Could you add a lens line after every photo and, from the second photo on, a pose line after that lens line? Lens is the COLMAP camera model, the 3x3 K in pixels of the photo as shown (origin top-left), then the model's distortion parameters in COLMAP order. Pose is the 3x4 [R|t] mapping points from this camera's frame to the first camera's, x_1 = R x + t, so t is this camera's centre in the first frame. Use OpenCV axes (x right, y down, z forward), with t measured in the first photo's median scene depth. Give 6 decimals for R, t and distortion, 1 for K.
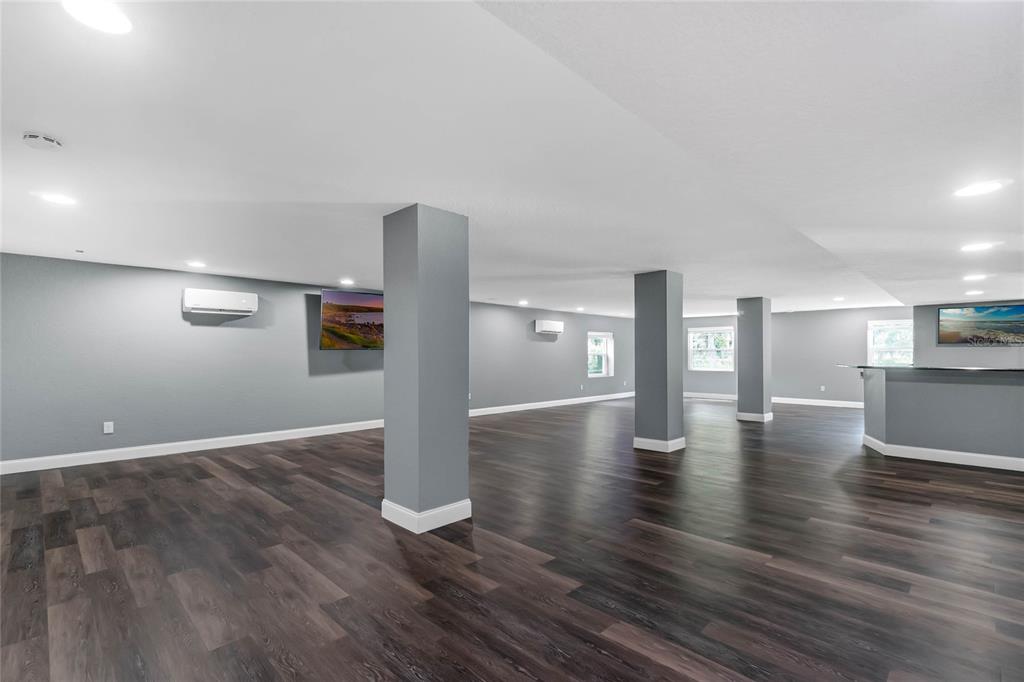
lens RADIAL K [[470.3, 0, 510.6], [0, 470.3, 346.7], [0, 0, 1]] dist [0.001176, -0.000676]
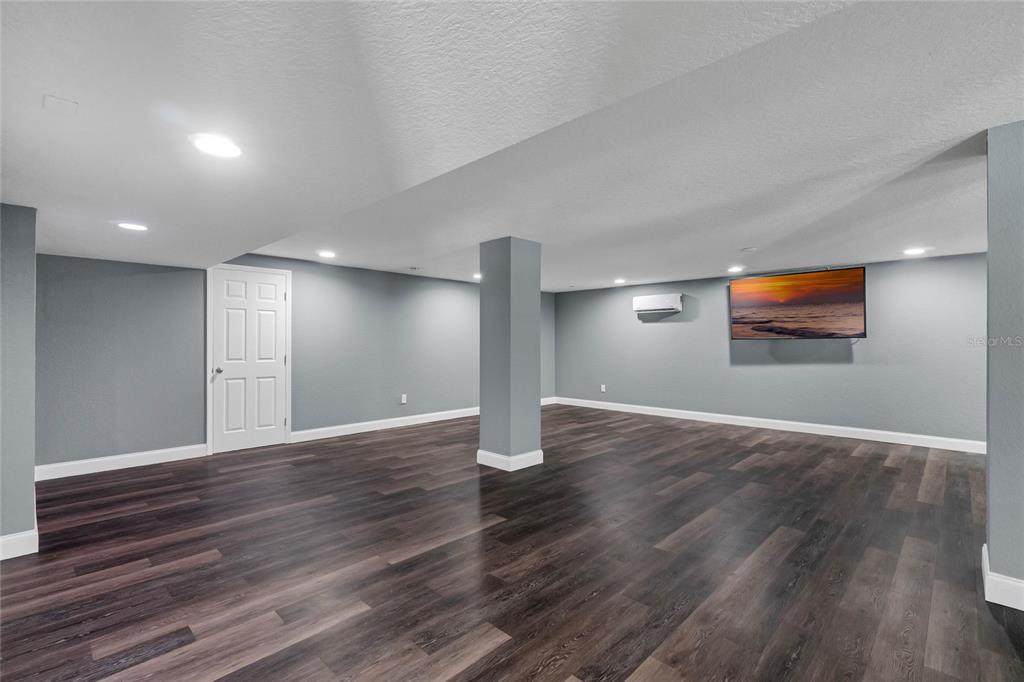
lens RADIAL K [[470.3, 0, 502.4], [0, 470.3, 342.1], [0, 0, 1]] dist [0.001176, -0.000676]
pose [[0.011103, -0.000831, -0.999938, 1.371009], [0.013162, 0.999913, -0.000684, 0.014422], [0.999852, -0.013153, 0.011113, 1.120406]]
